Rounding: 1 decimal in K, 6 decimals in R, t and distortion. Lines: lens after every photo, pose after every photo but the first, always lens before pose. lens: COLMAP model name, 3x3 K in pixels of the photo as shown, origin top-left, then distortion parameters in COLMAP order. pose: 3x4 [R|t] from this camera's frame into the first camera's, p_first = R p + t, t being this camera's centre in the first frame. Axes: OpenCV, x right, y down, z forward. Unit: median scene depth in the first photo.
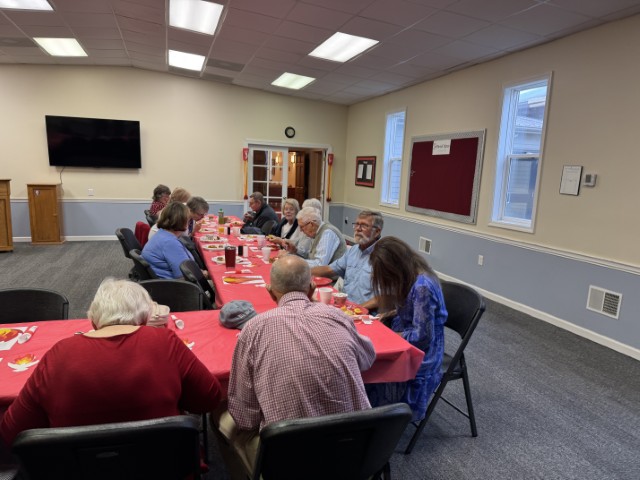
lens RADIAL K [[446.2, 0, 319.2], [0, 446.2, 242.6], [0, 0, 1]] dist [0.002120, -0.018478]
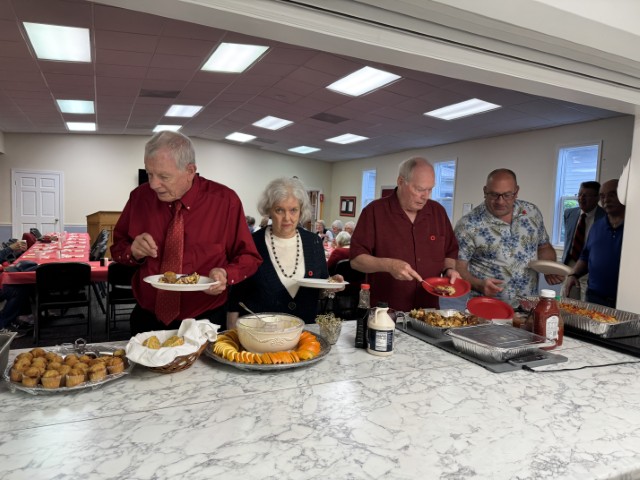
lens RADIAL K [[446.2, 0, 320.0], [0, 446.2, 243.5], [0, 0, 1]] dist [0.002120, -0.018478]
pose [[0.991864, -0.012684, 0.126665, -0.197645], [0.021575, 0.997378, -0.069070, 0.073078], [-0.125457, 0.071241, 0.989538, -0.507841]]
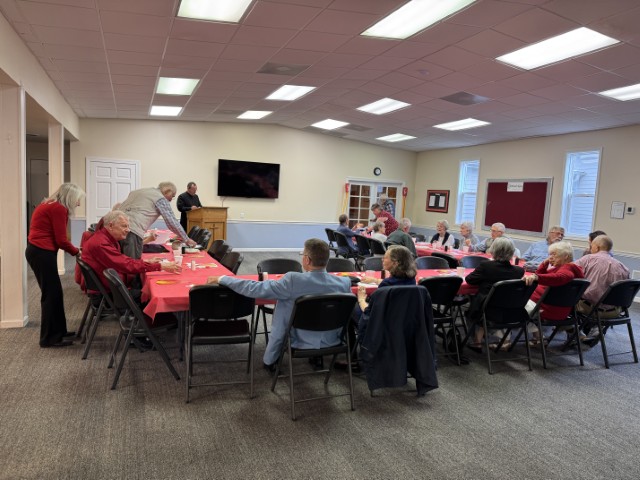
lens RADIAL K [[446.2, 0, 319.9], [0, 446.2, 238.1], [0, 0, 1]] dist [0.002120, -0.018478]
pose [[0.996732, -0.002782, 0.080734, -0.395171], [0.007737, 0.998100, -0.061134, 0.035706], [-0.080411, 0.061559, 0.994859, -0.339518]]
